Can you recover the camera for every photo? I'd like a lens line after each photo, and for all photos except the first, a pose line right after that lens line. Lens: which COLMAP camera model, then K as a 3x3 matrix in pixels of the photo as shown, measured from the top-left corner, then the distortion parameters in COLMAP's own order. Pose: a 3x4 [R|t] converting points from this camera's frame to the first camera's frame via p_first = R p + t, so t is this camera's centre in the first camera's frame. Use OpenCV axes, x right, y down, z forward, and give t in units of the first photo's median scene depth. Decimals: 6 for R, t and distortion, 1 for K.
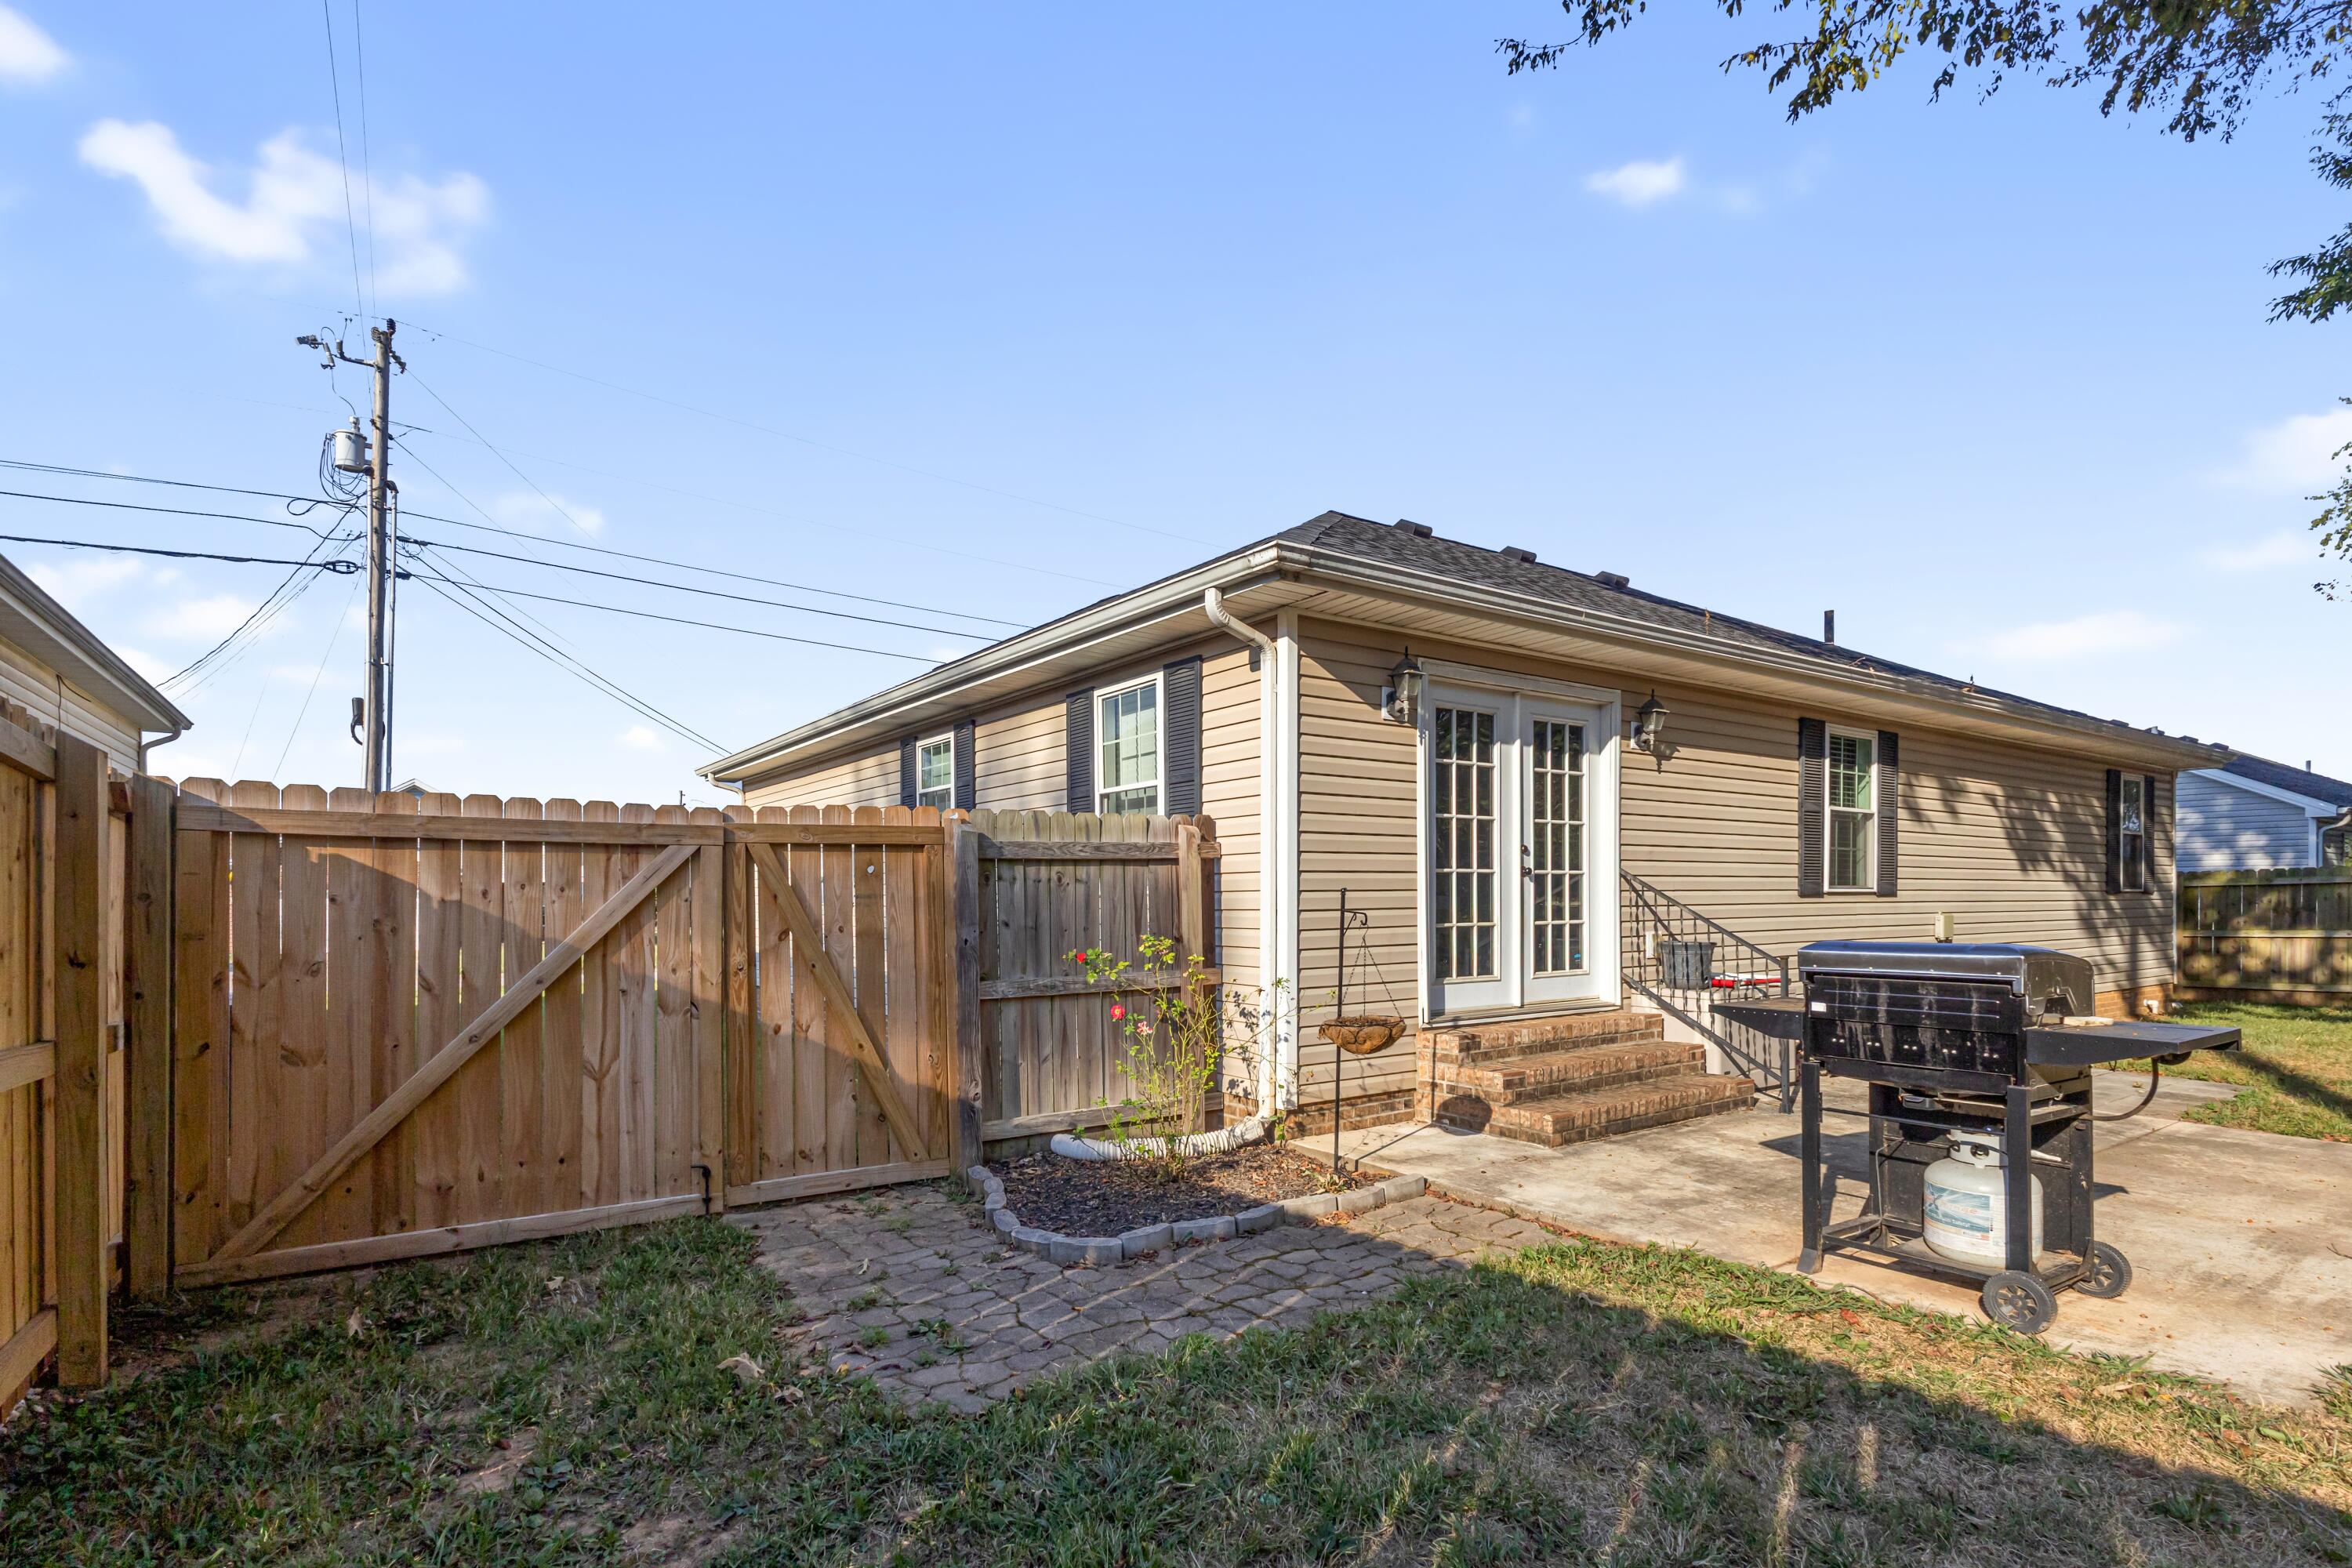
lens RADIAL K [[1122.7, 0, 1175.3], [0, 1122.7, 869.7], [0, 0, 1]] dist [-0.001647, -0.000330]
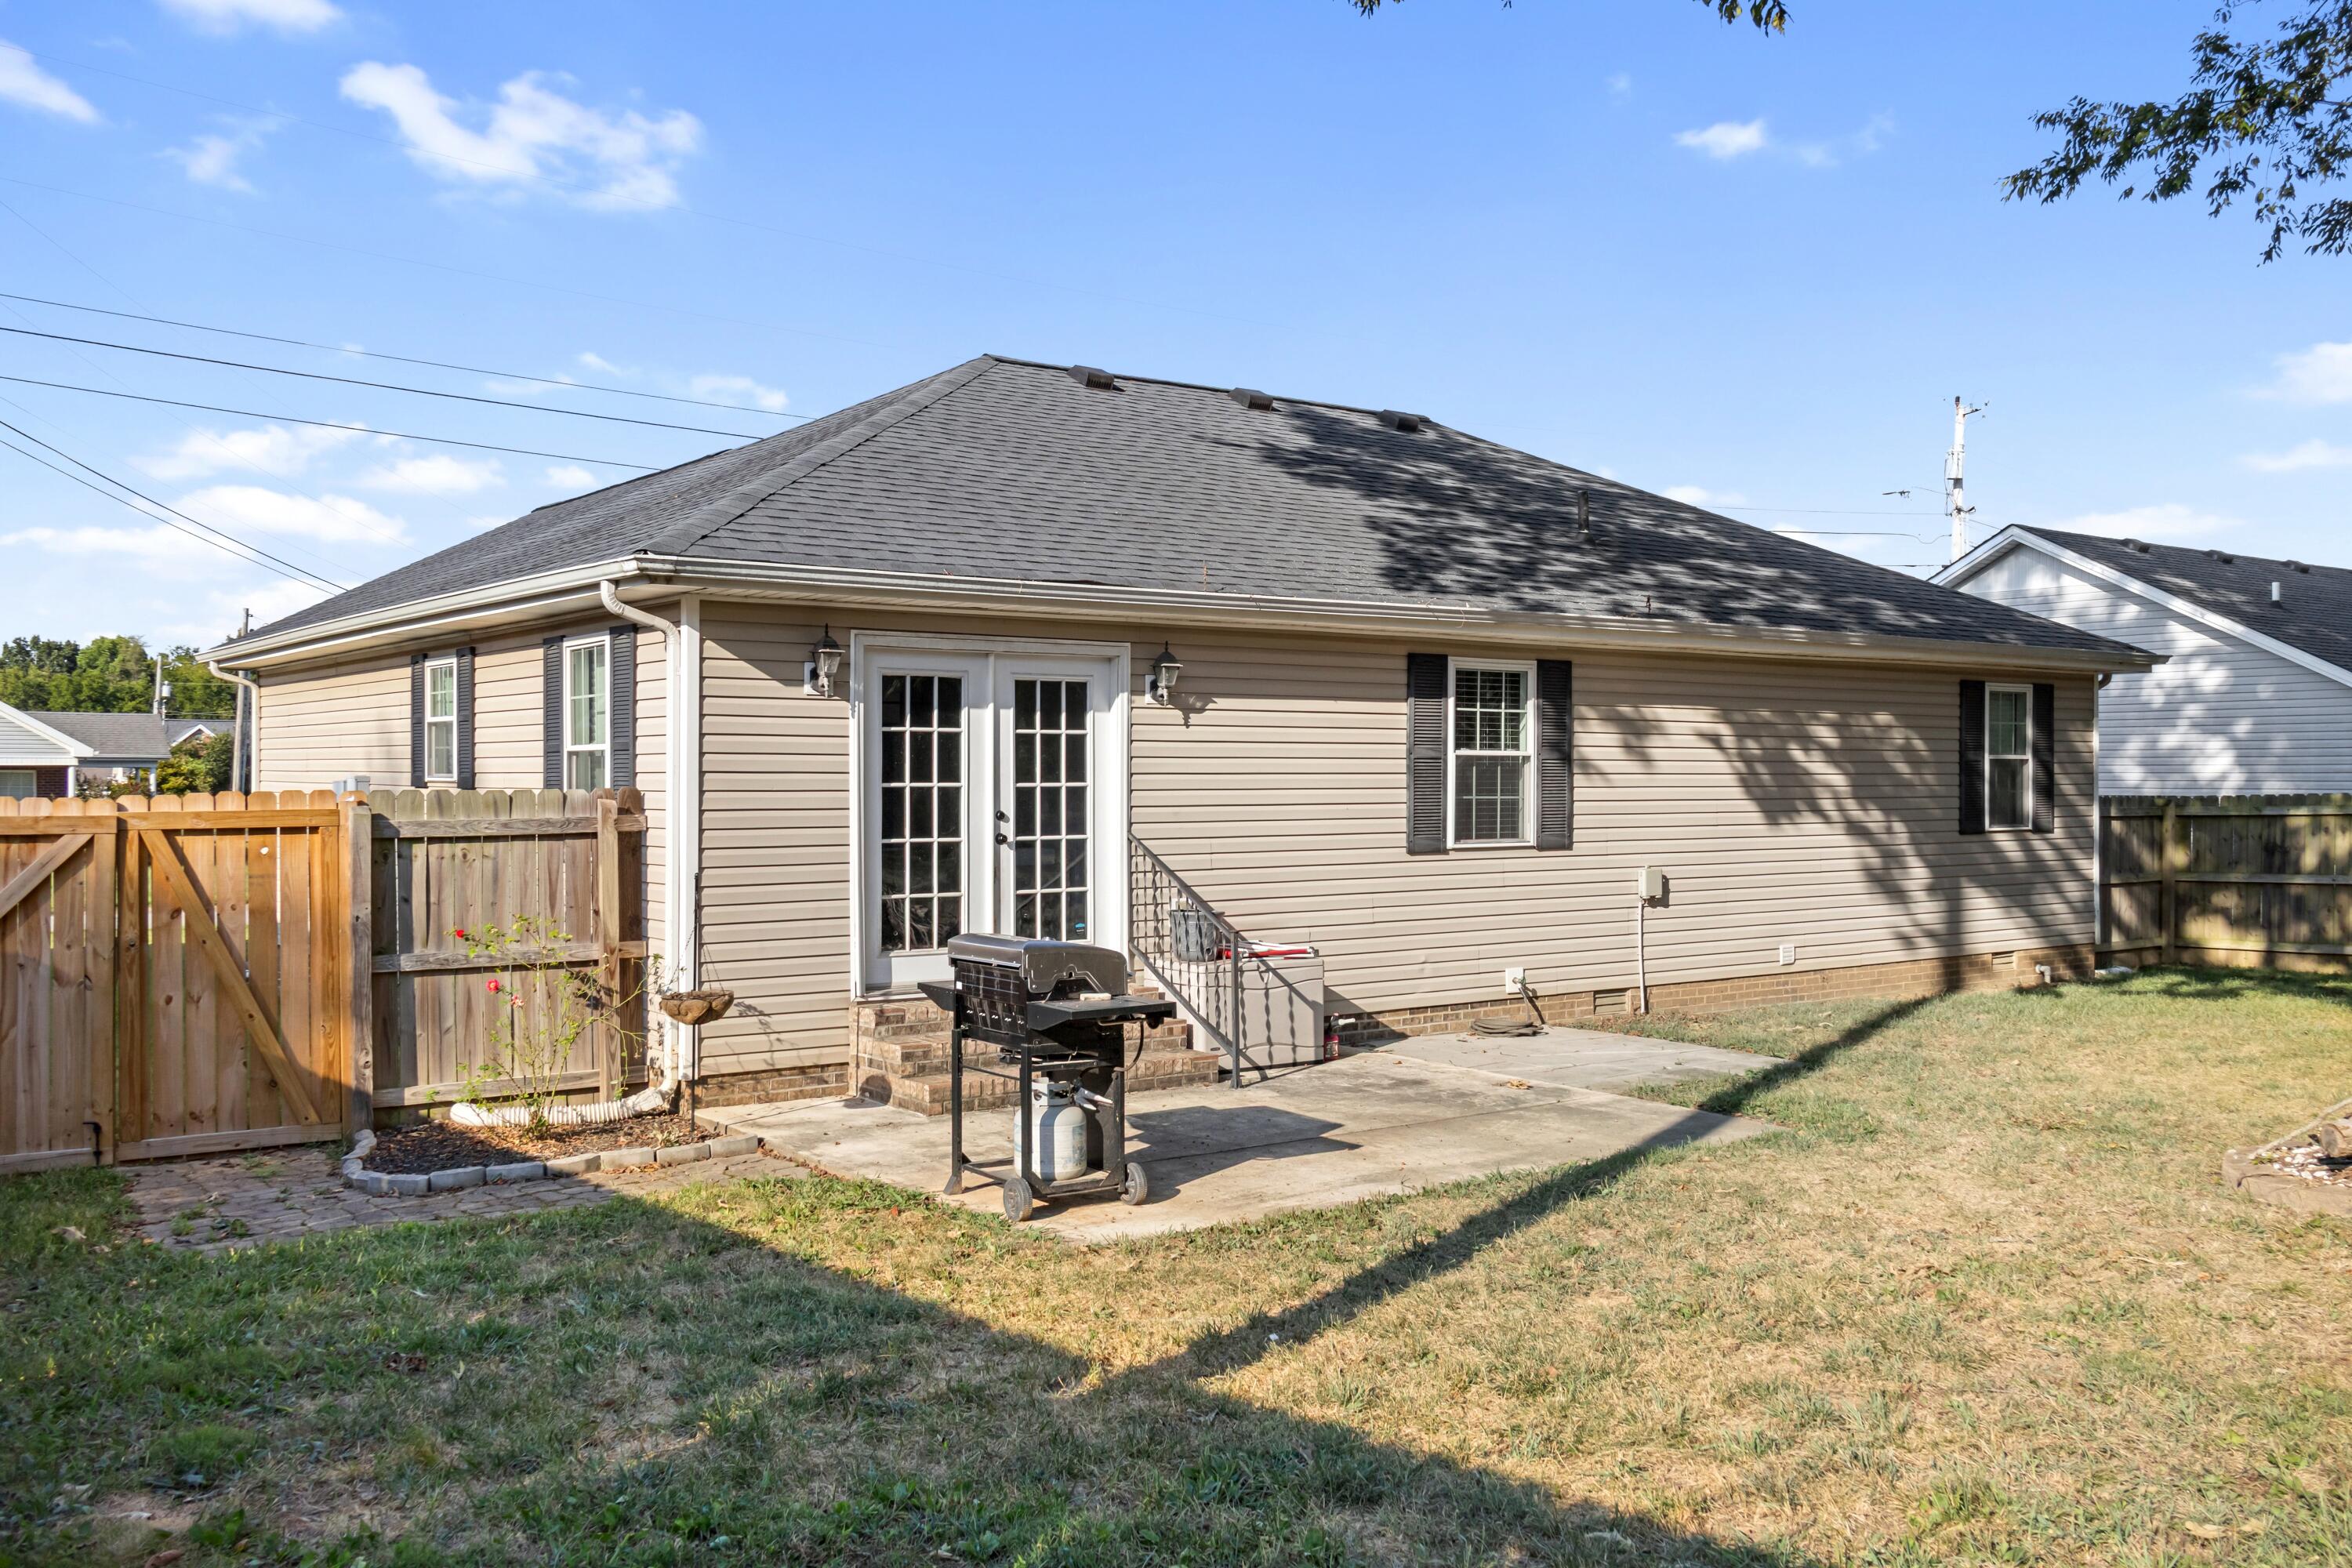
lens RADIAL K [[1945.1, 0, 1074.8], [0, 1945.1, 754.5], [0, 0, 1]] dist [0.131326, -0.160341]
pose [[0.999515, 0.006103, -0.030526, 0.503003], [-0.005734, 0.999910, 0.012158, -0.107874], [0.030597, -0.011977, 0.999460, -0.775967]]
